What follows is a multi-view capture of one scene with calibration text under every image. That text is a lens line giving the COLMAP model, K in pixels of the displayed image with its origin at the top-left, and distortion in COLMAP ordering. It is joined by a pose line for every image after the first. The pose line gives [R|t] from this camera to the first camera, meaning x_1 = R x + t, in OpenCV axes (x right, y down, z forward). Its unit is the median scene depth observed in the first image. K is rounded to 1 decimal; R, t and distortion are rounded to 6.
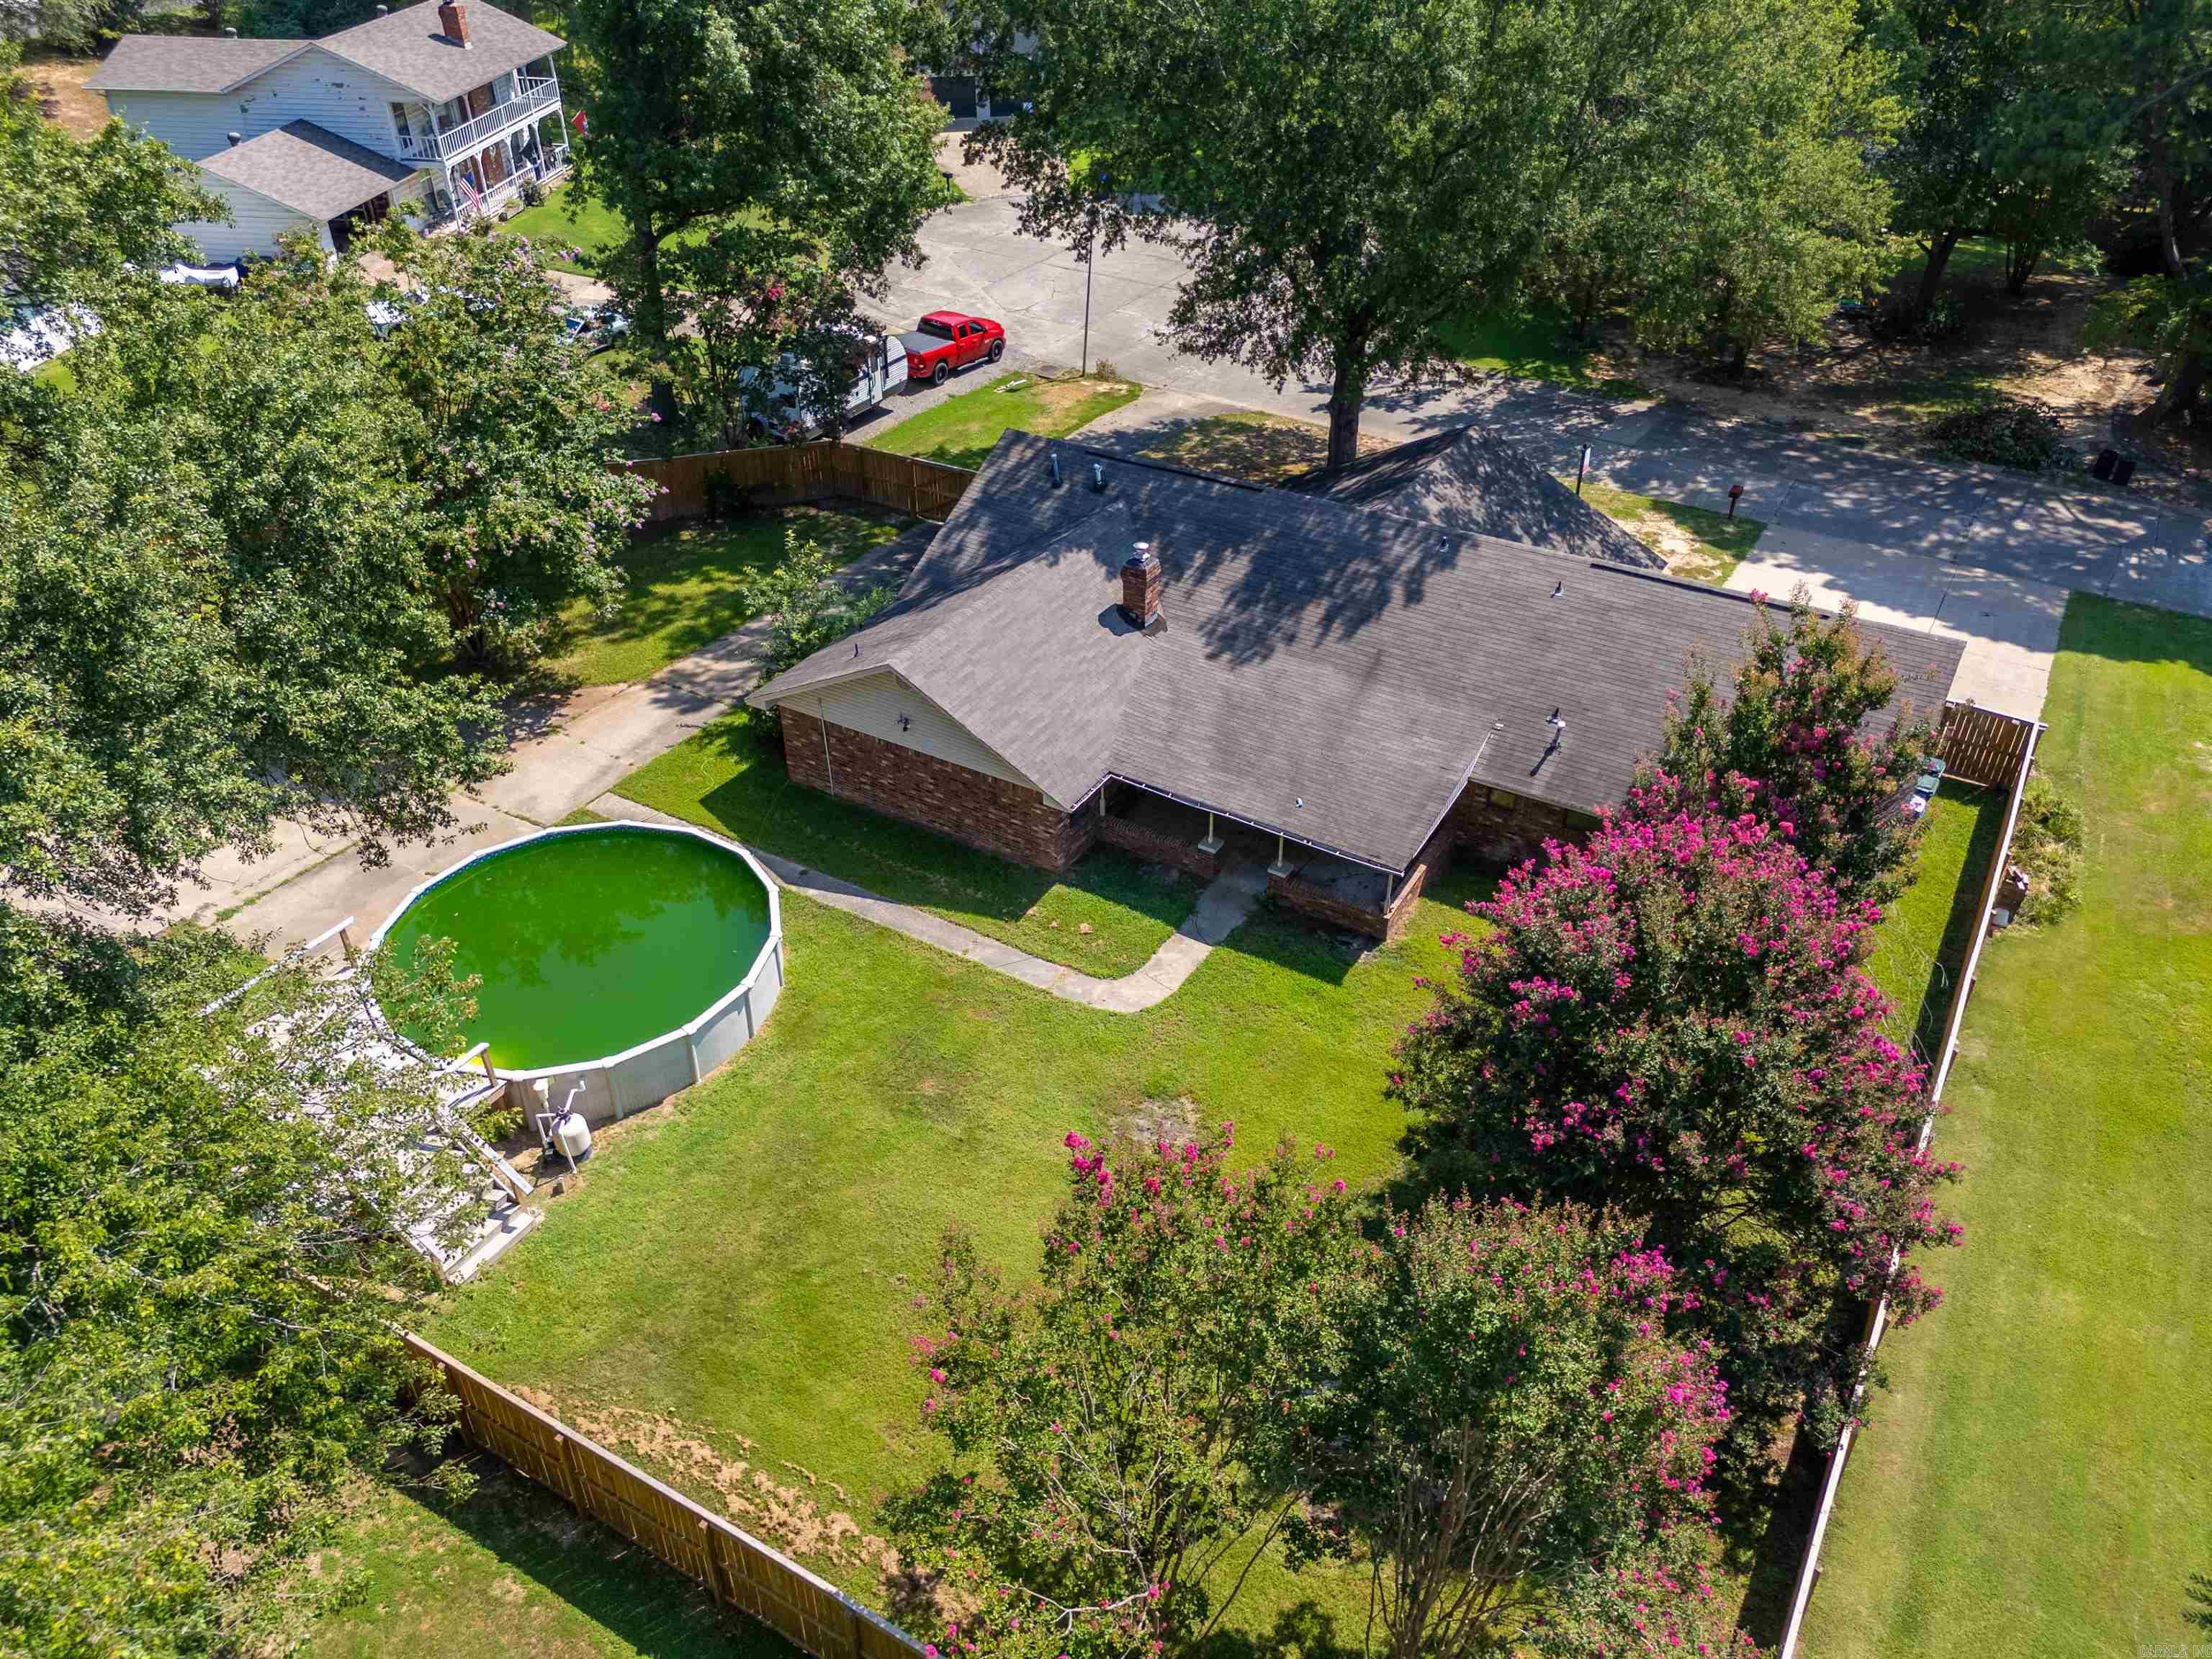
lens RADIAL K [[1612.3, 0, 1110.2], [0, 1612.3, 820.2], [0, 0, 1]] dist [0.144825, -0.174371]
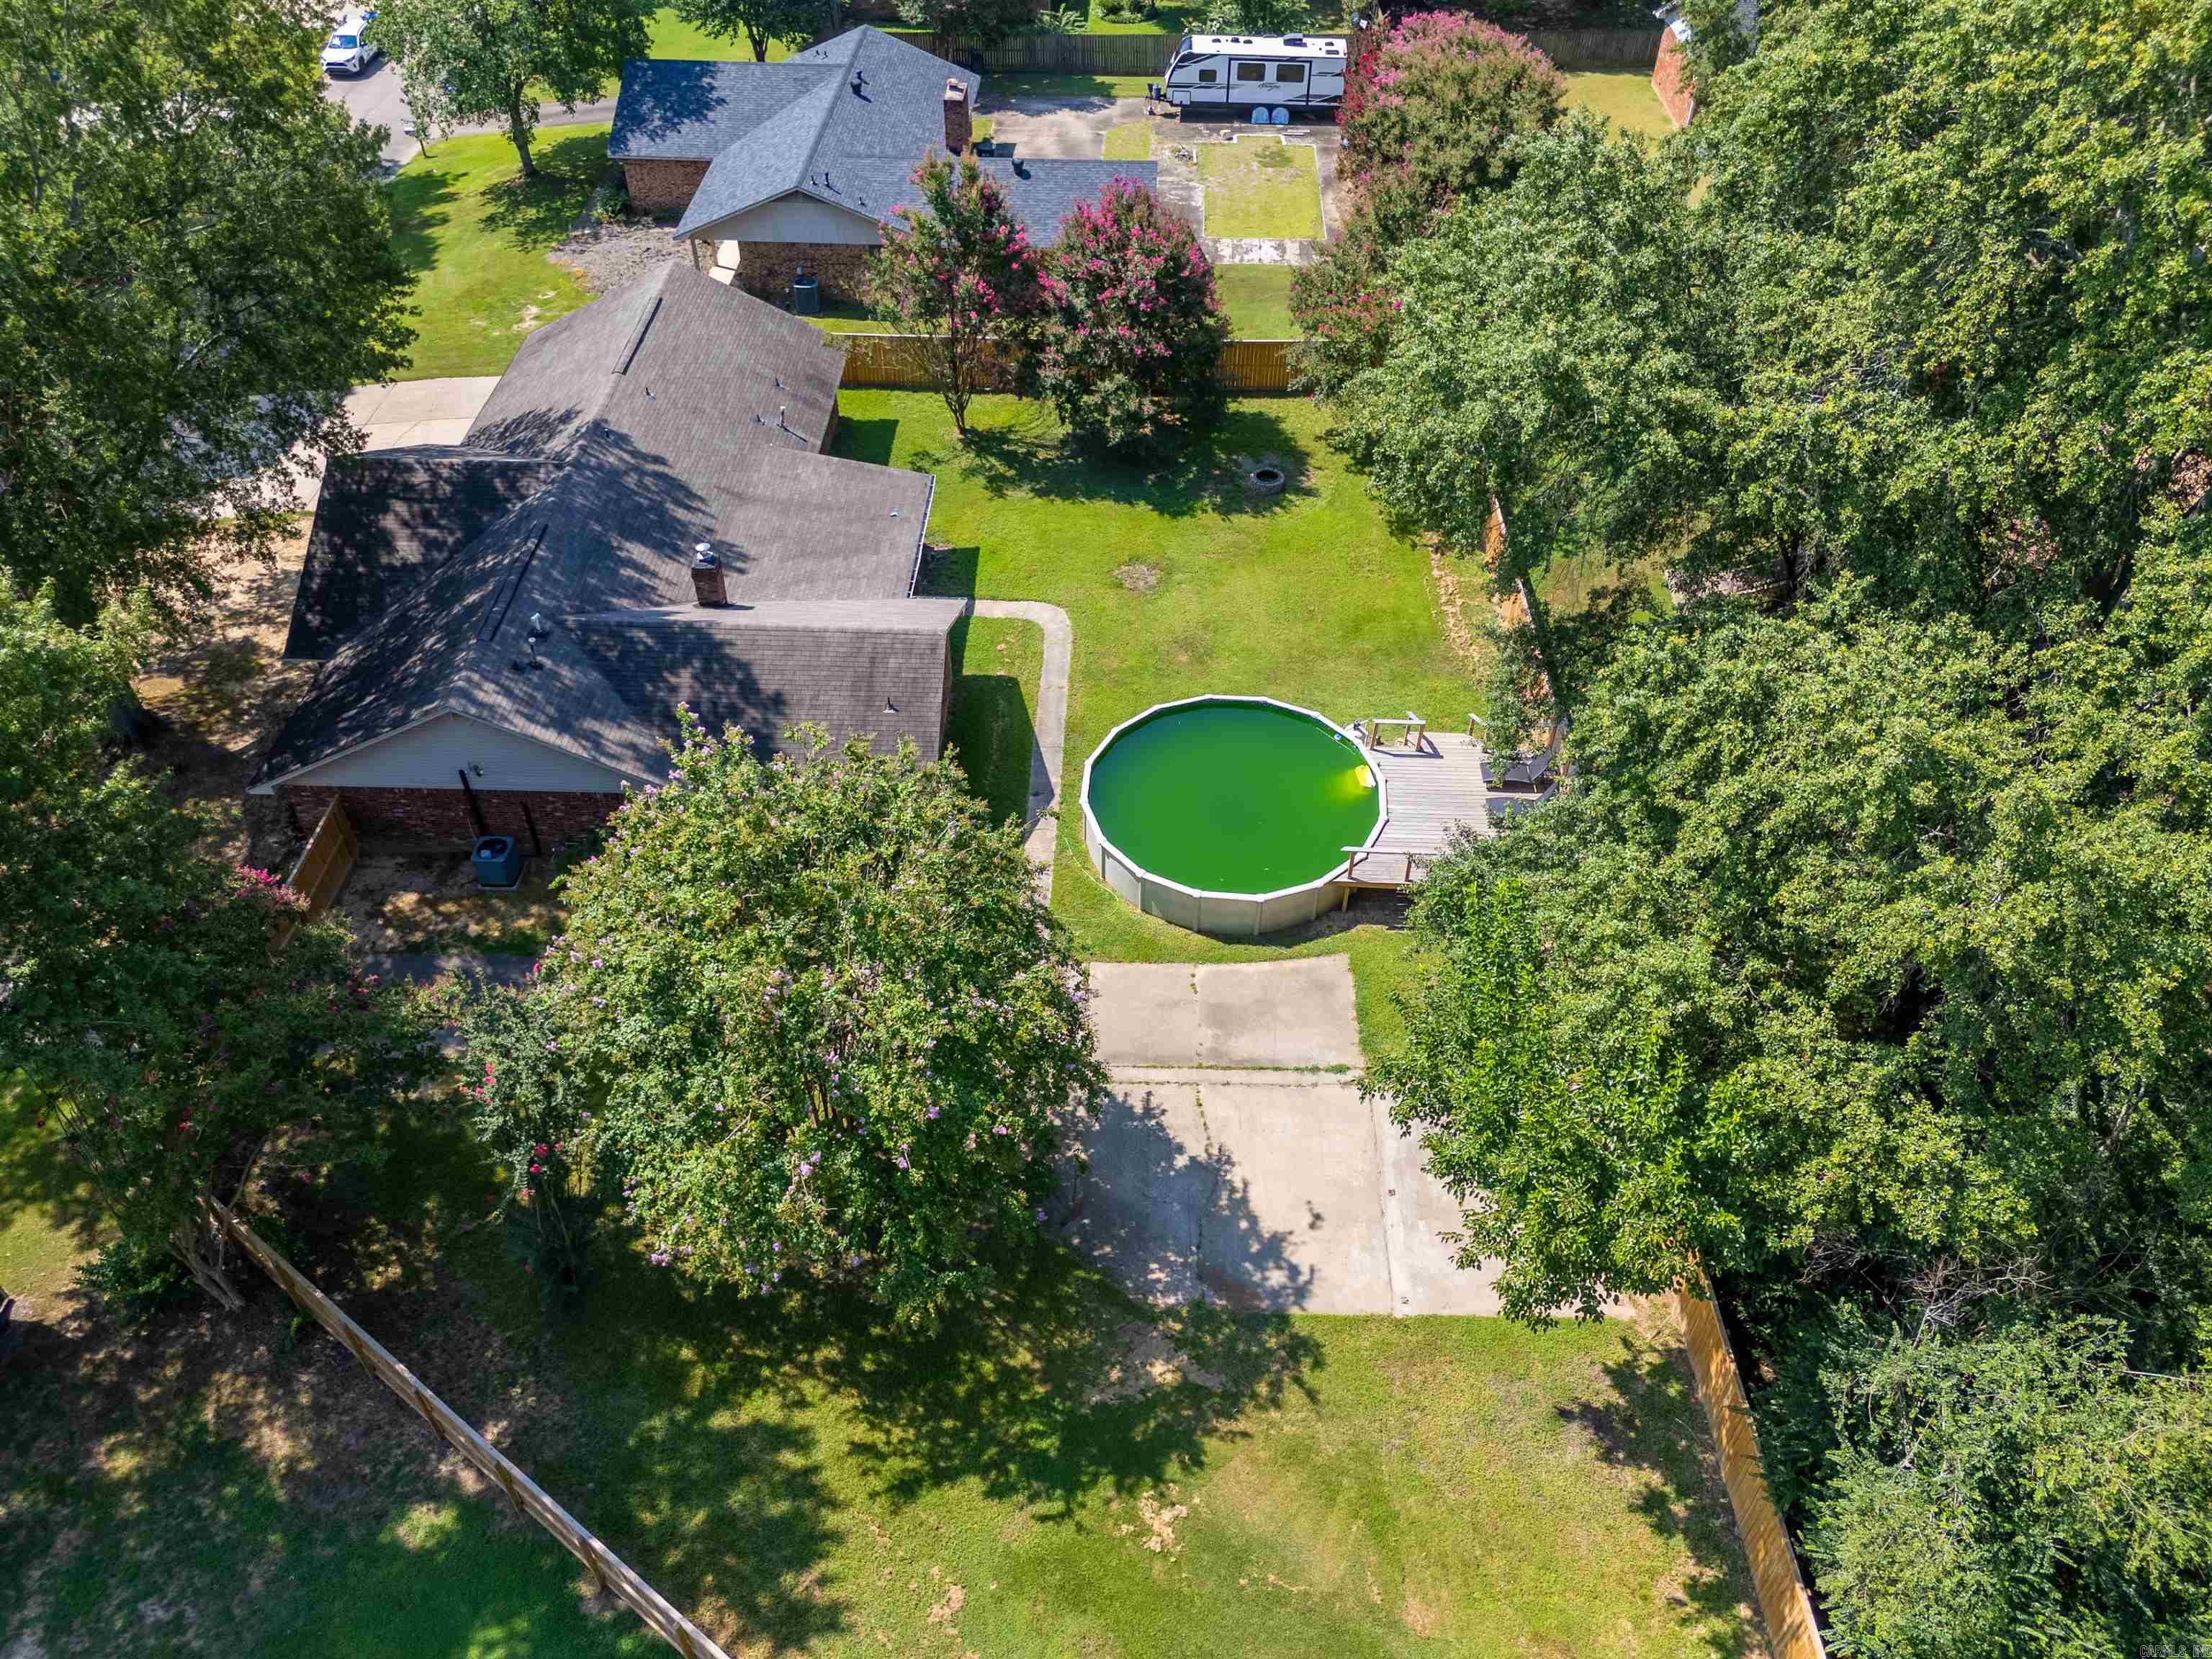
lens RADIAL K [[1612.3, 0, 1110.2], [0, 1612.3, 820.2], [0, 0, 1]] dist [0.144825, -0.174371]
pose [[-0.482464, -0.593760, 0.643955, -0.845577], [0.511094, 0.406218, 0.757476, -0.709855], [-0.711345, 0.694576, 0.107482, 0.718364]]
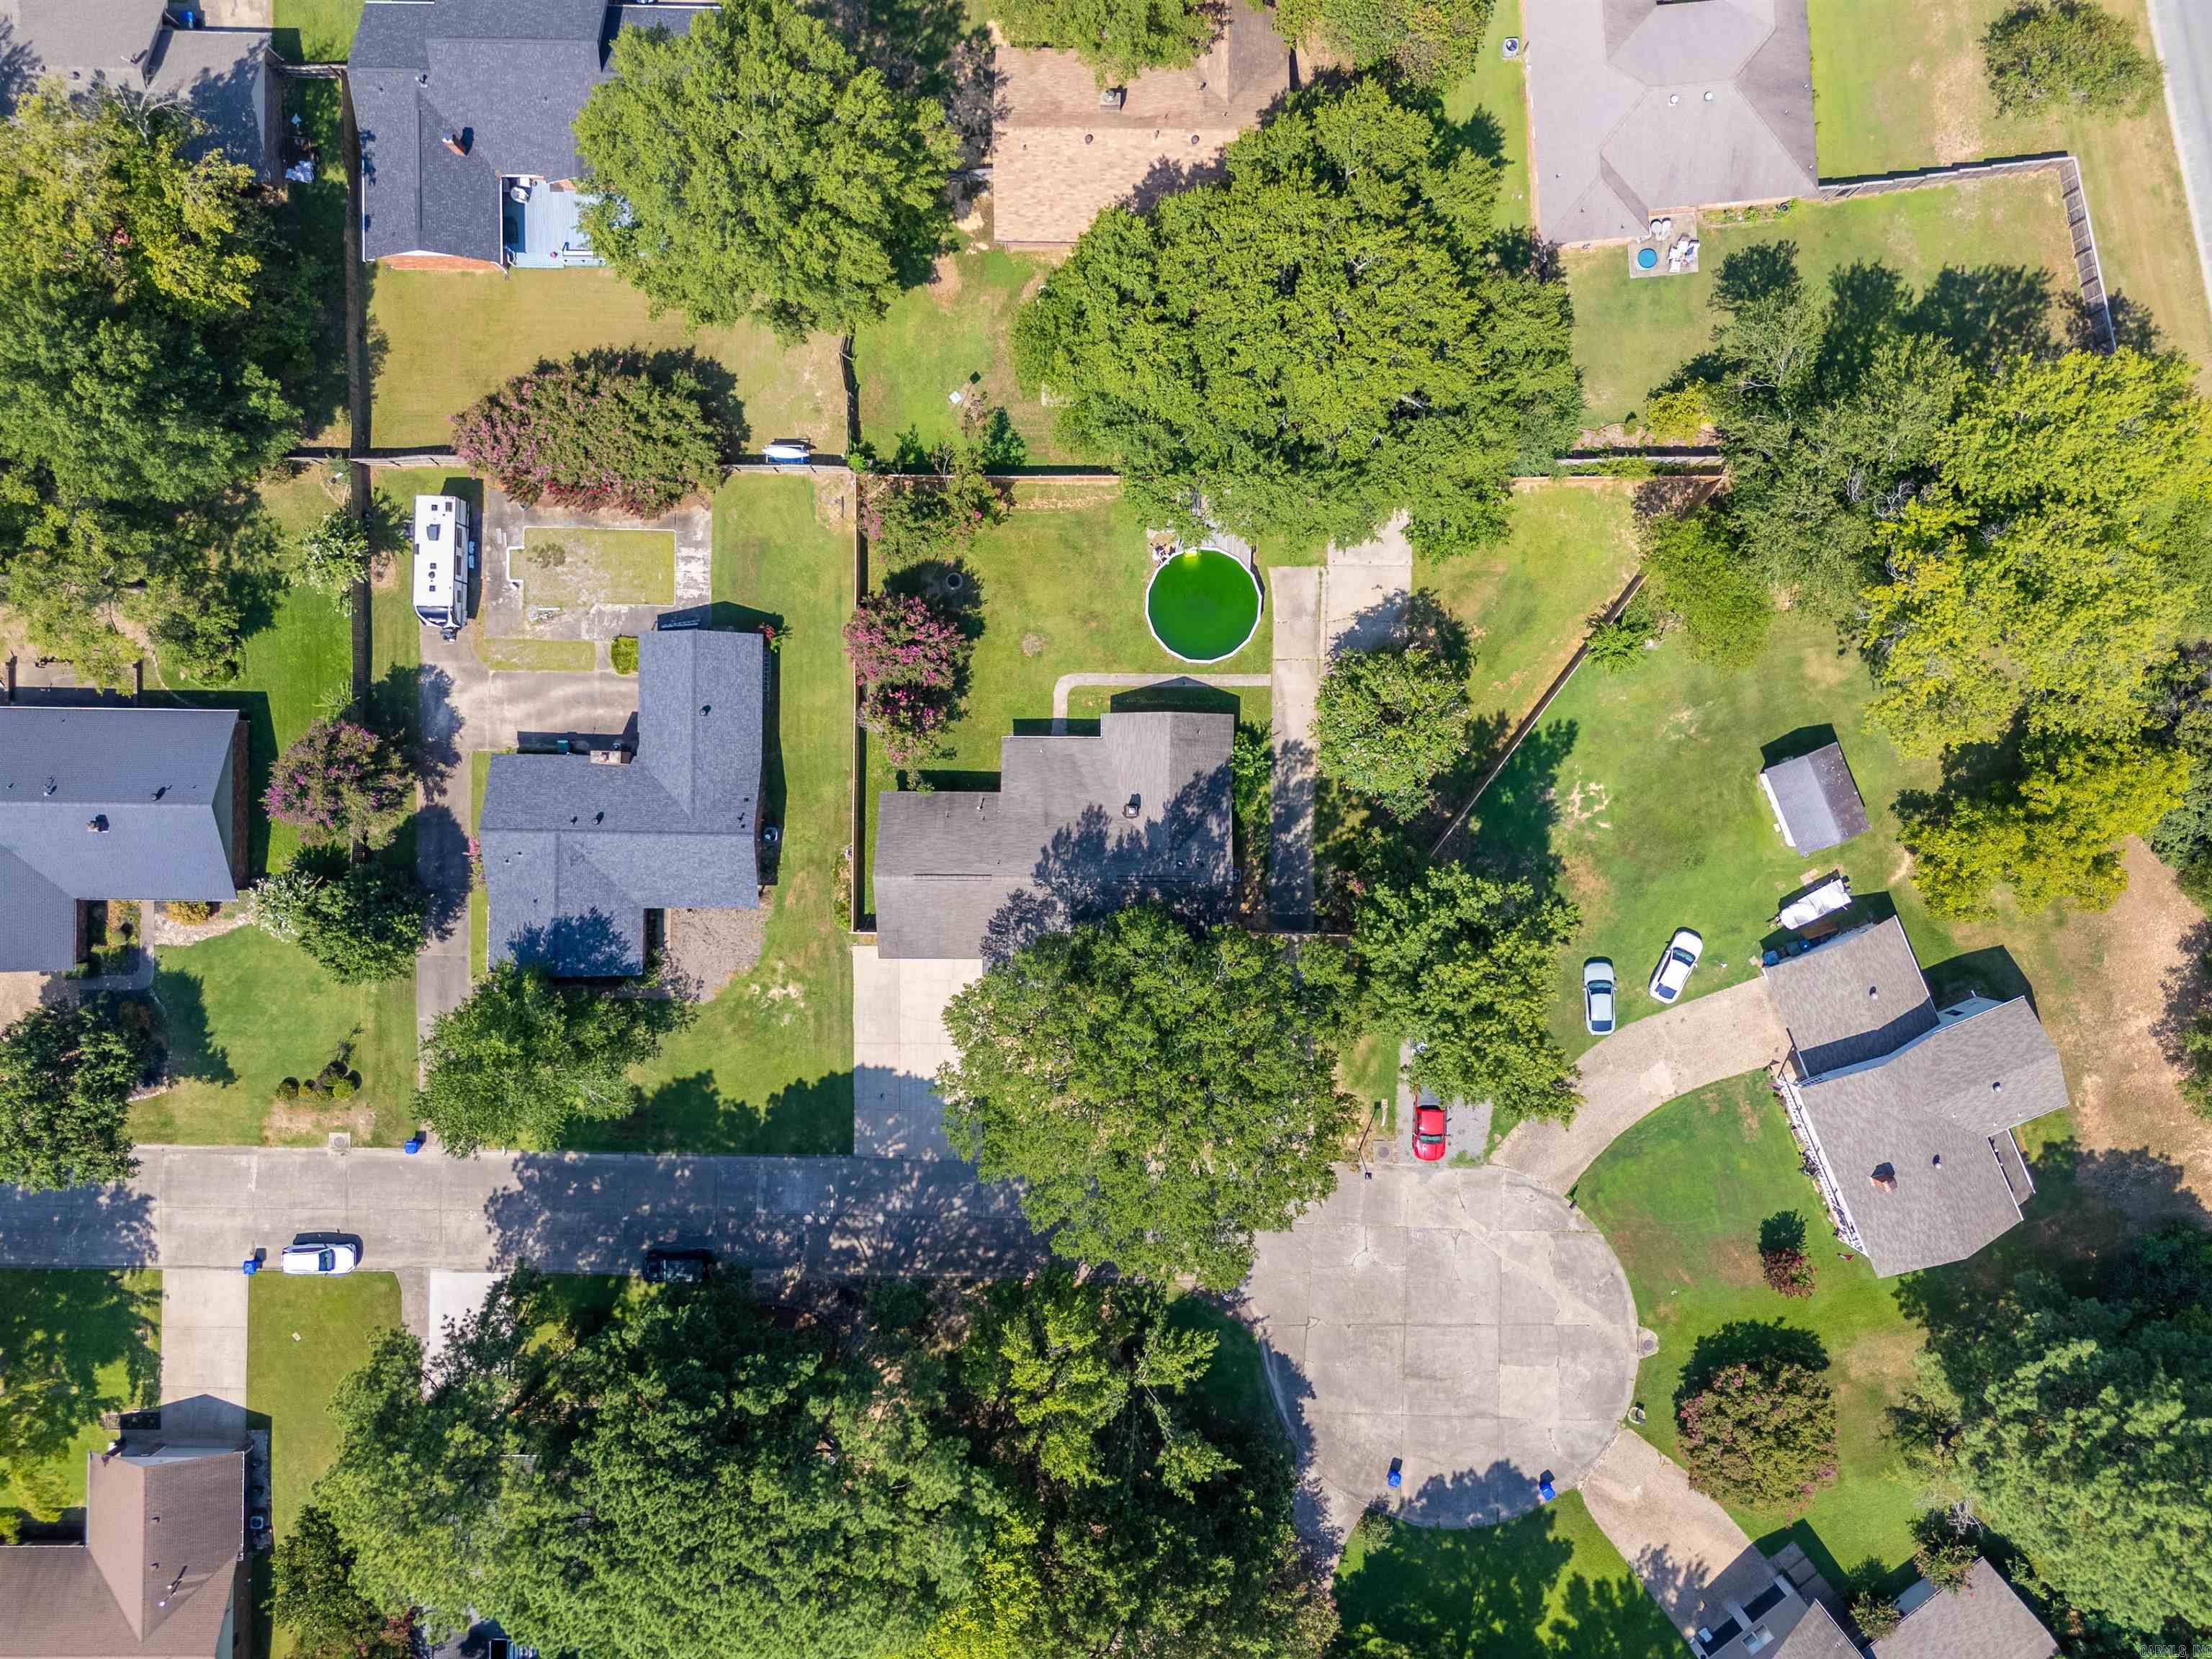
lens RADIAL K [[1612.3, 0, 1110.2], [0, 1612.3, 820.2], [0, 0, 1]] dist [0.144825, -0.174371]
pose [[-0.863410, 0.504497, -0.002325, 0.058937], [-0.310167, -0.527183, 0.791123, -2.120536], [0.397893, 0.683785, 0.611653, -0.644319]]
